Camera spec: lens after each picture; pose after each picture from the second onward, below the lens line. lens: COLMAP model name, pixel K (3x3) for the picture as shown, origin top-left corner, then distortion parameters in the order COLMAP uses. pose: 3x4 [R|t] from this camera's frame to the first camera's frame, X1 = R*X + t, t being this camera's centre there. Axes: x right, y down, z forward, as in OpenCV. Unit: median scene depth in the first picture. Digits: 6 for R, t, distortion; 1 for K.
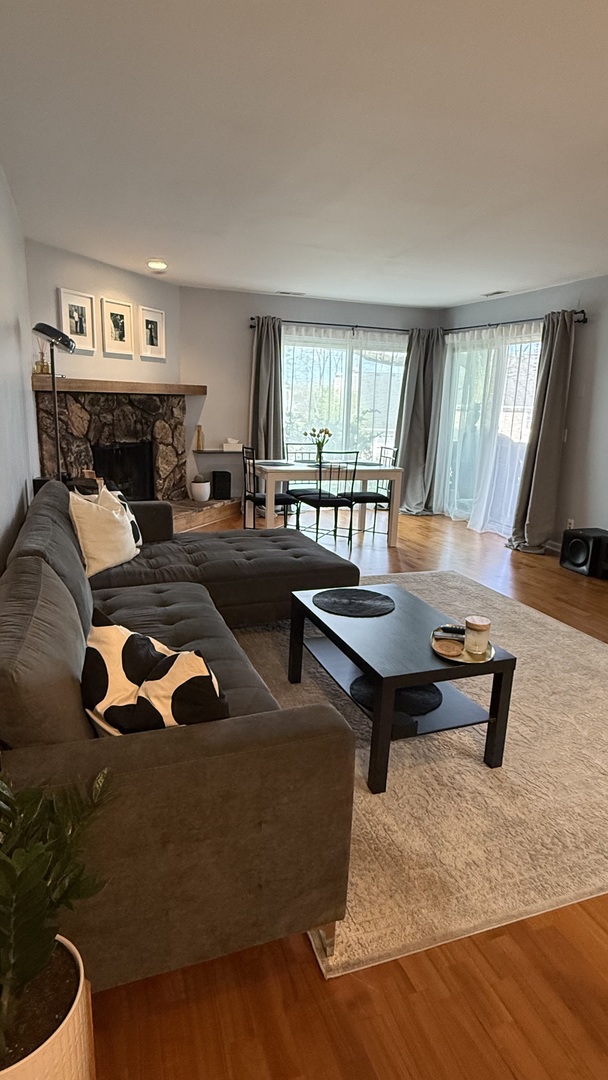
lens RADIAL K [[592.5, 0, 303.1], [0, 592.5, 544.7], [0, 0, 1]] dist [-0.034615, -0.002396]
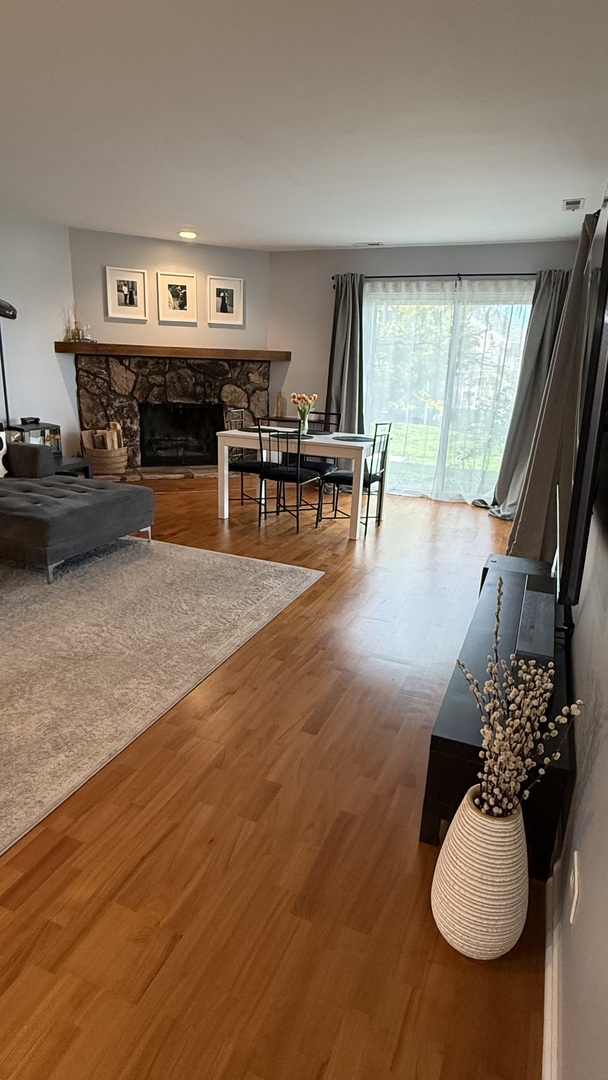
lens RADIAL K [[592.5, 0, 309.7], [0, 592.5, 549.1], [0, 0, 1]] dist [-0.034615, -0.002396]
pose [[0.734694, 0.194056, -0.650051, 0.655802], [-0.175941, 0.979933, 0.093684, -0.050713], [0.655187, 0.045542, 0.754093, 0.337418]]
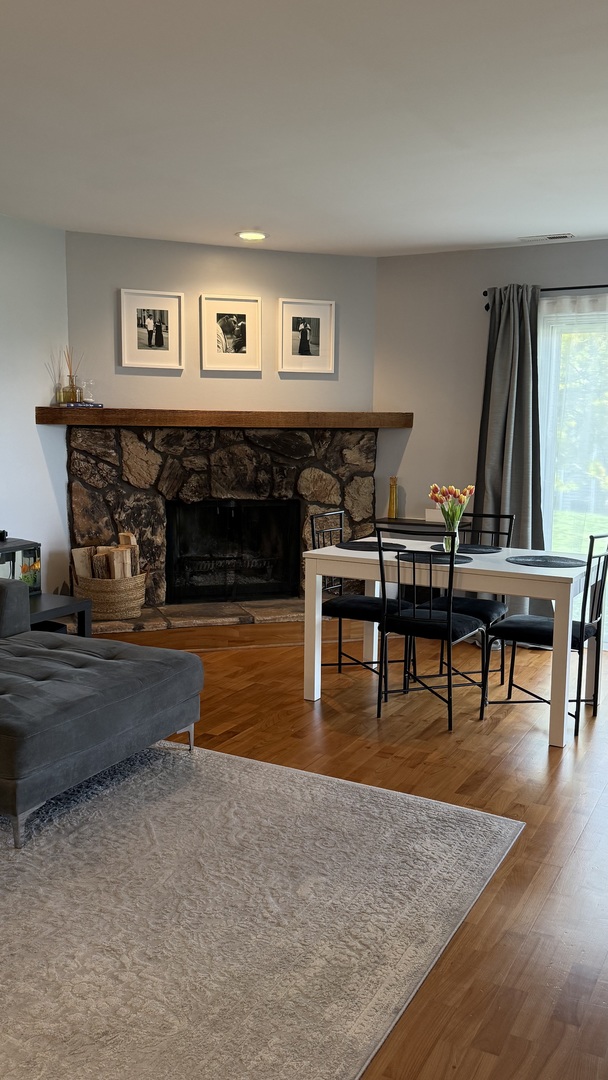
lens RADIAL K [[911.1, 0, 300.5], [0, 911.1, 539.4], [0, 0, 1]] dist [0.046746, -0.120989]
pose [[0.668980, 0.068457, -0.740121, 0.527812], [-0.168413, 0.983813, -0.061228, -0.077644], [0.723949, 0.165607, 0.669680, 0.368761]]
